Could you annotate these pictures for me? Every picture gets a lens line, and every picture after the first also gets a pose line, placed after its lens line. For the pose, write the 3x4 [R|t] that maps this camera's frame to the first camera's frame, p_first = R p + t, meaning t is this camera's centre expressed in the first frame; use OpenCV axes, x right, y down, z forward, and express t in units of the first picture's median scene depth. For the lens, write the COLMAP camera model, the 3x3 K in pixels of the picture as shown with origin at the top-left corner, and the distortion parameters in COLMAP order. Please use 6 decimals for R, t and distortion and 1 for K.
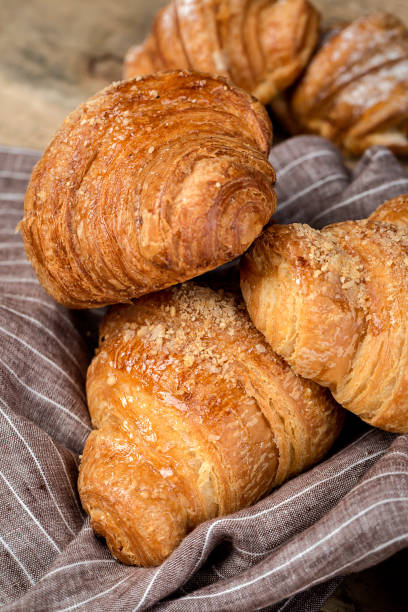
lens RADIAL K [[2081.0, 0, 203.9], [0, 2081.0, 276.7], [0, 0, 1]] dist [0.239580, -0.788919]
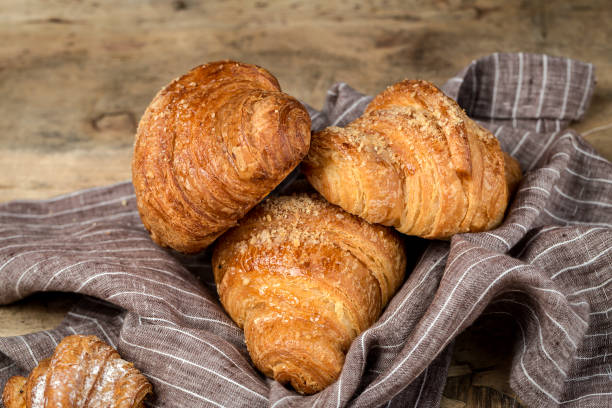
lens RADIAL K [[2081.0, 0, 306.0], [0, 2081.0, 204.0], [0, 0, 1]] dist [0.239580, -0.788919]
pose [[0.904121, -0.342132, 0.255951, -0.350586], [0.380168, 0.917566, -0.116385, 0.181966], [-0.195032, 0.202531, 0.959658, -0.345258]]
